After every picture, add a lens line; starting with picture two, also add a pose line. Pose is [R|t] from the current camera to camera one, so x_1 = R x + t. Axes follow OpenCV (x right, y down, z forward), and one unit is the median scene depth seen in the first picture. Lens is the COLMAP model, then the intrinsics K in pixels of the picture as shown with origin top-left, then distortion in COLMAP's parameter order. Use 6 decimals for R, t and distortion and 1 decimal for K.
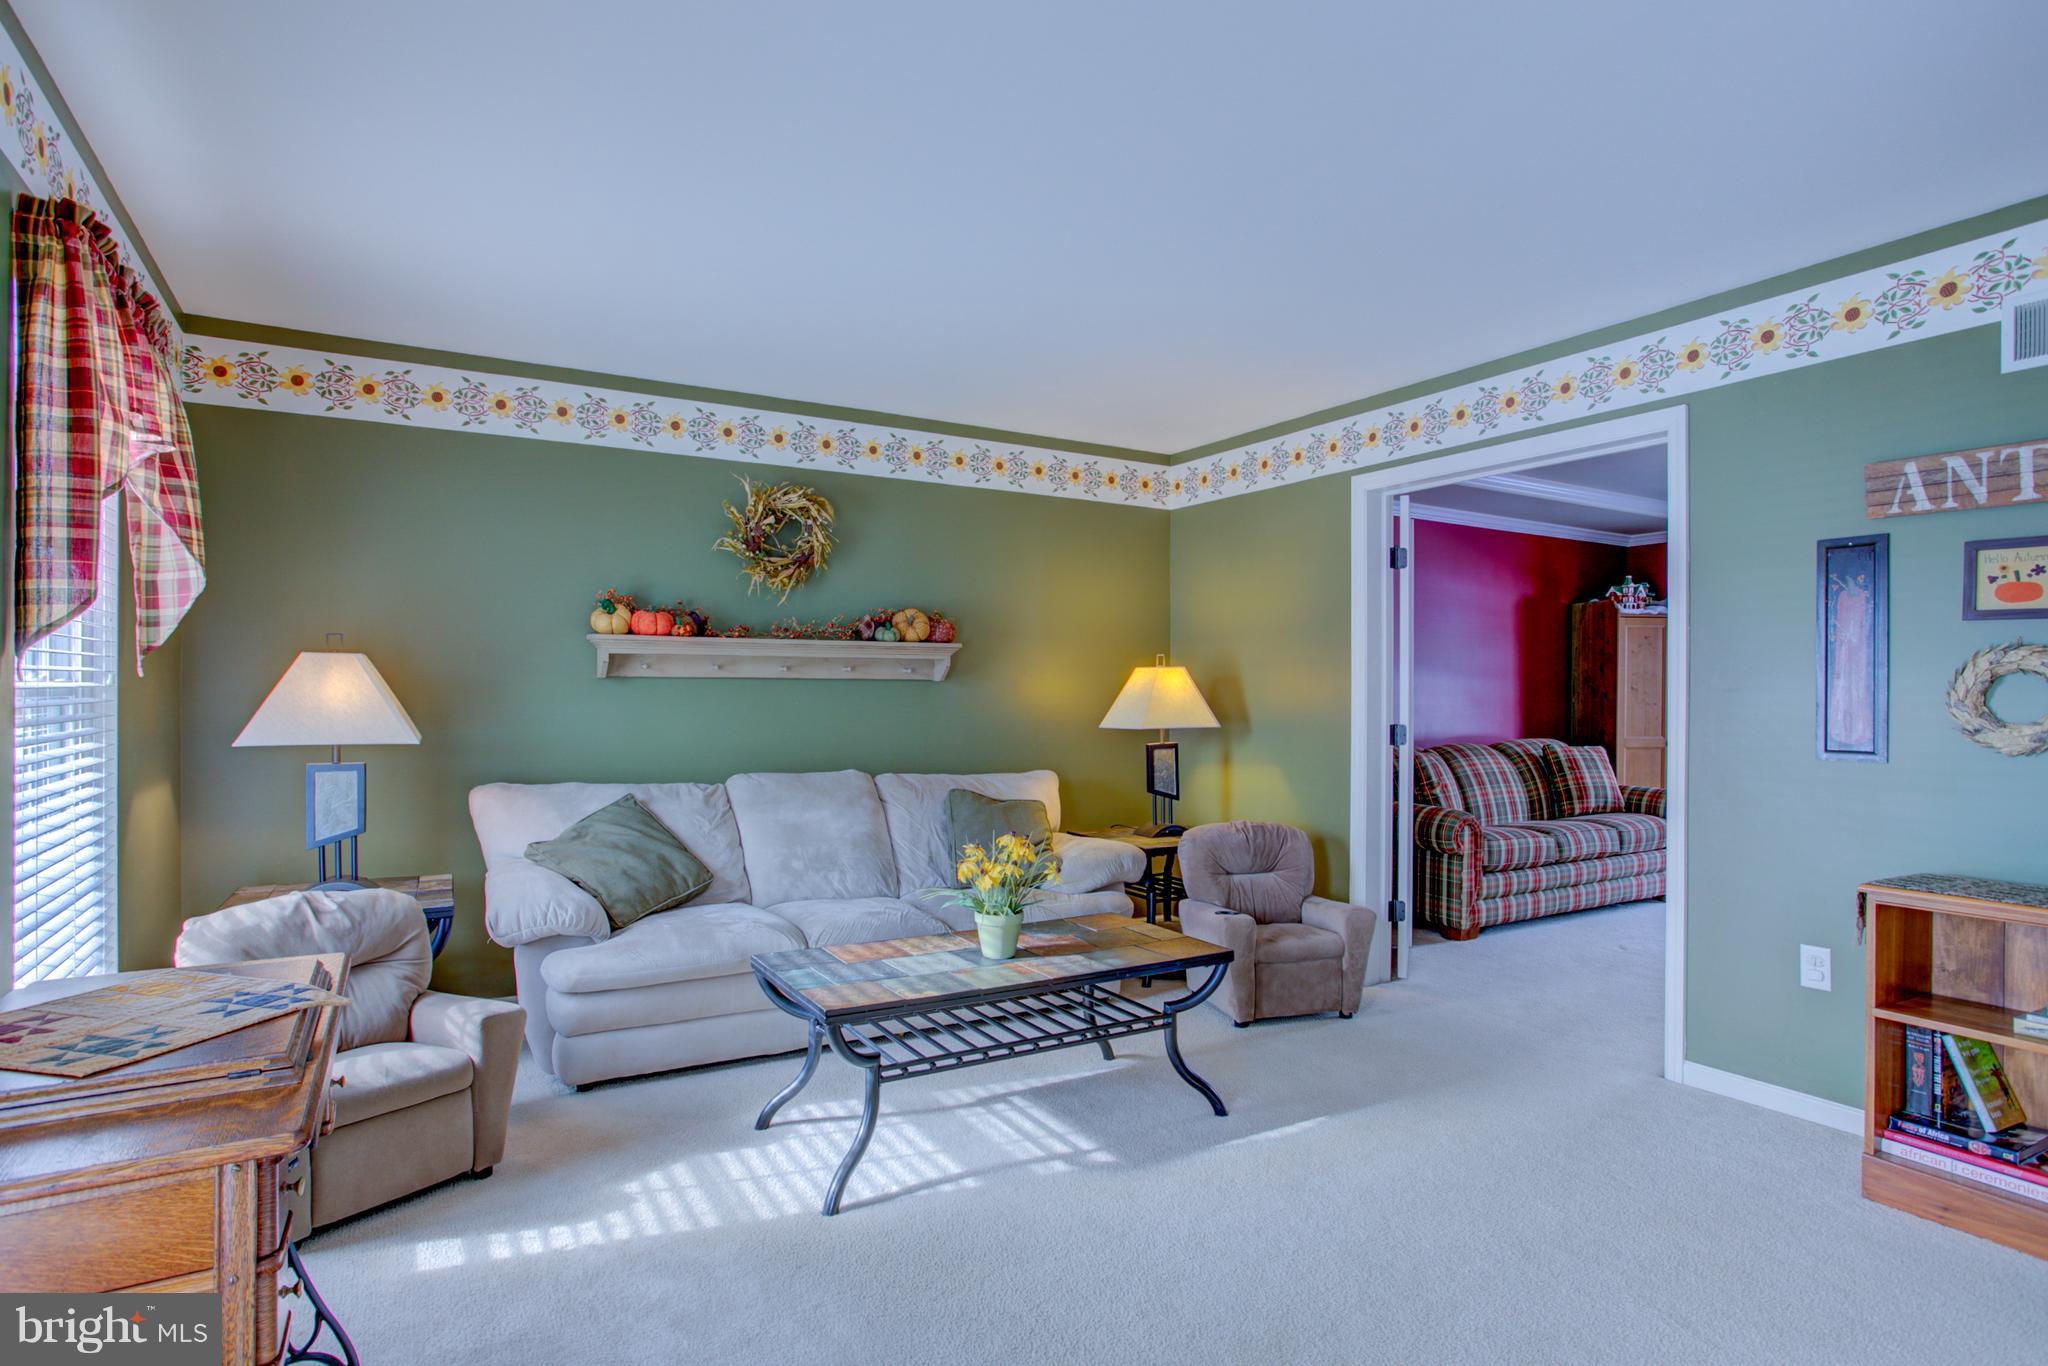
lens RADIAL K [[1054.3, 0, 1014.0], [0, 1054.3, 686.9], [0, 0, 1]] dist [-0.005234, 0.000346]
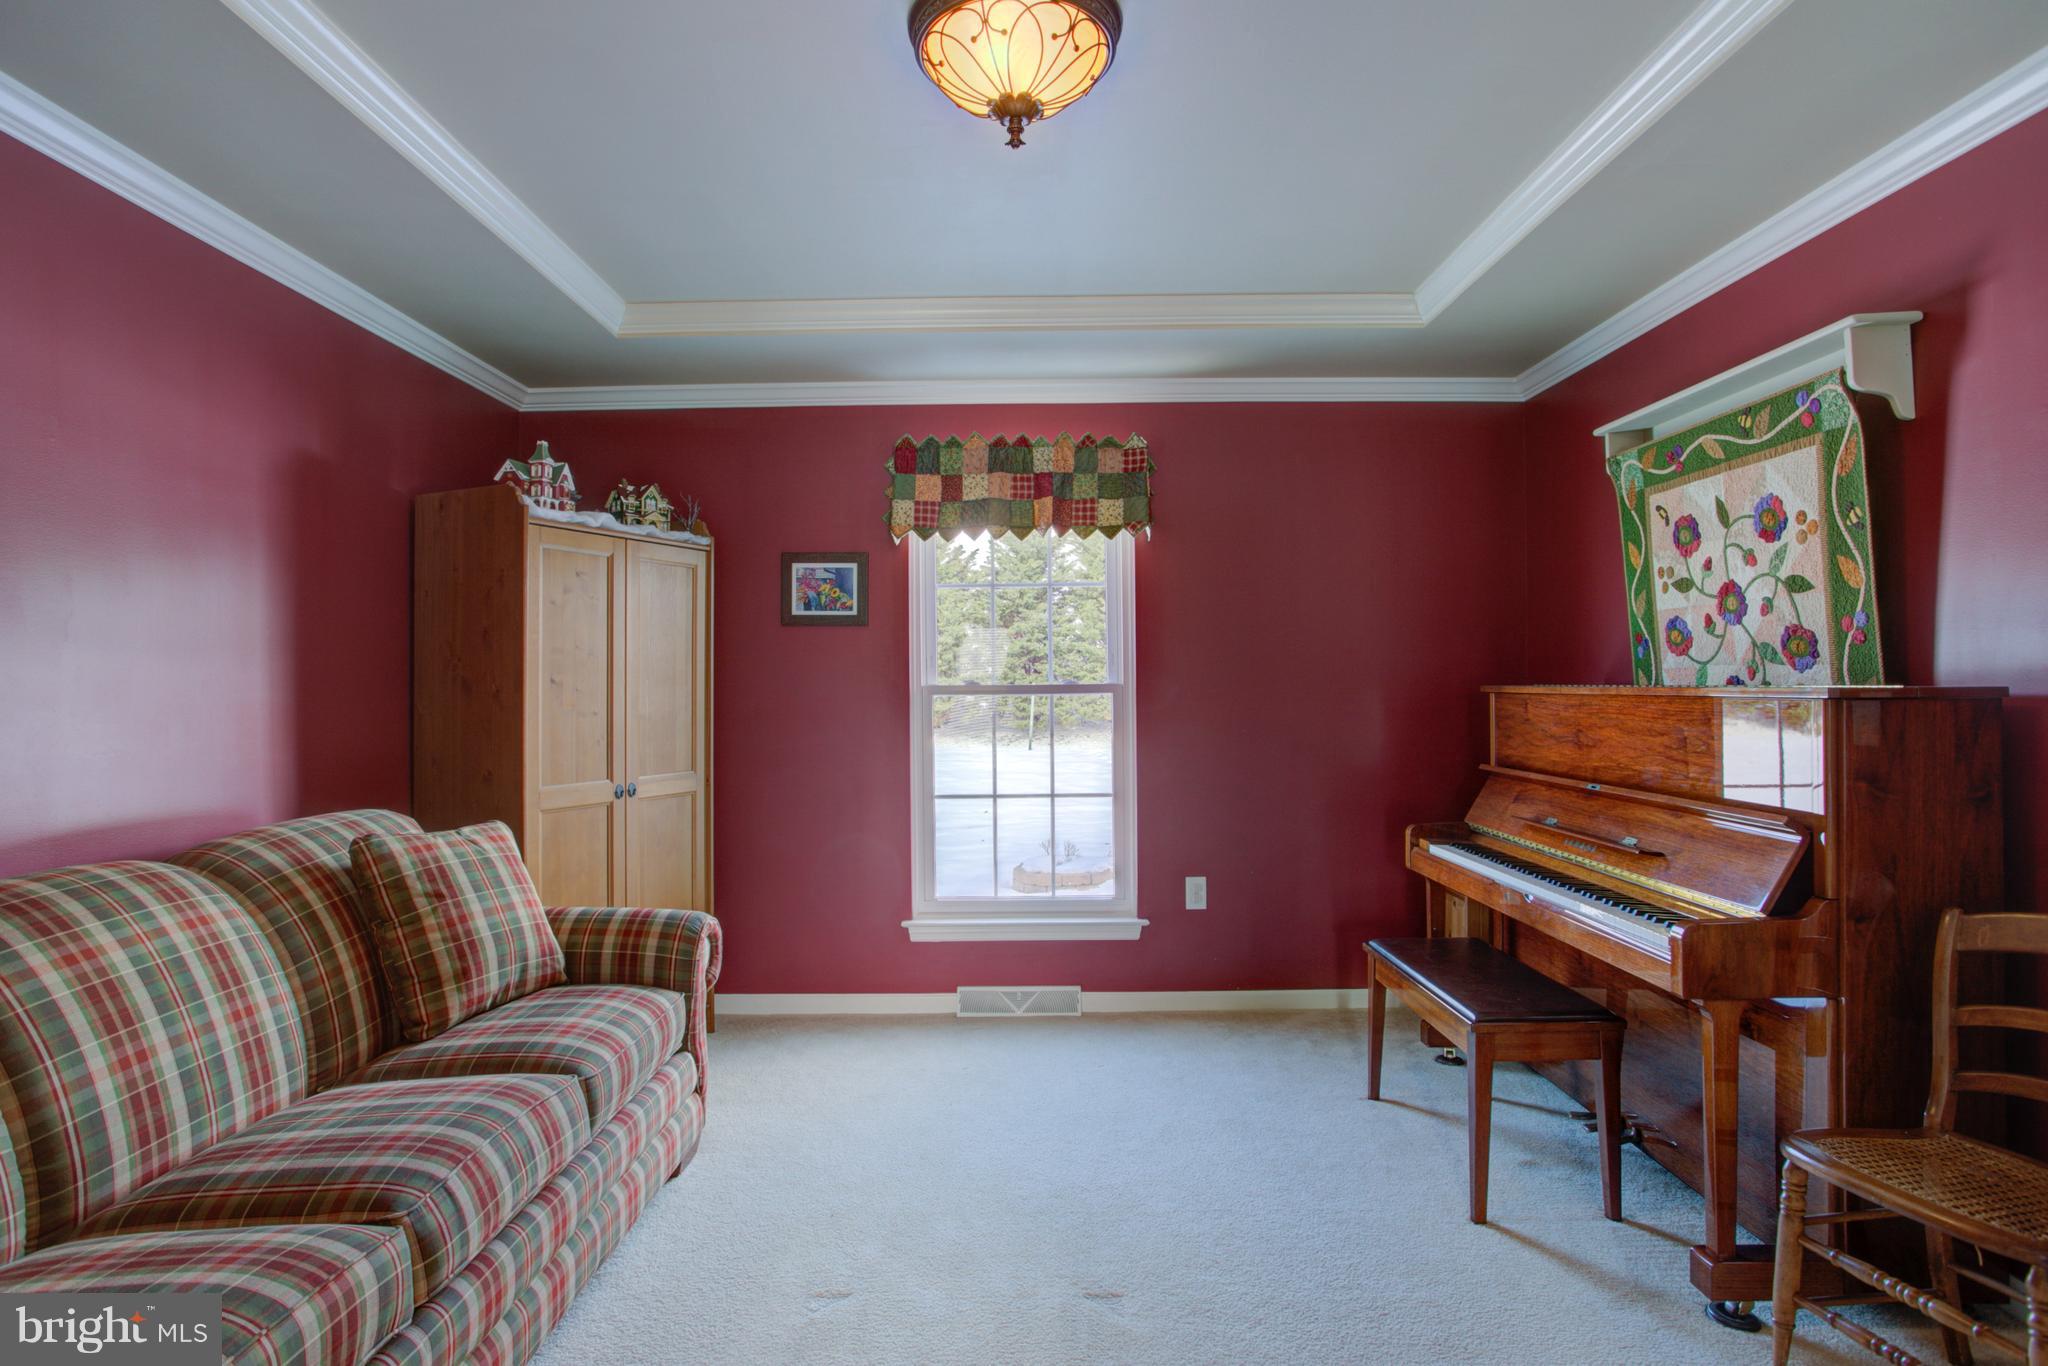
lens RADIAL K [[1054.3, 0, 1016.0], [0, 1054.3, 689.5], [0, 0, 1]] dist [-0.005234, 0.000346]
pose [[0.512357, -0.003214, 0.858766, 0.317369], [0.011848, 0.999924, -0.003327, 0.008947], [-0.858691, 0.011879, 0.512357, 0.635075]]
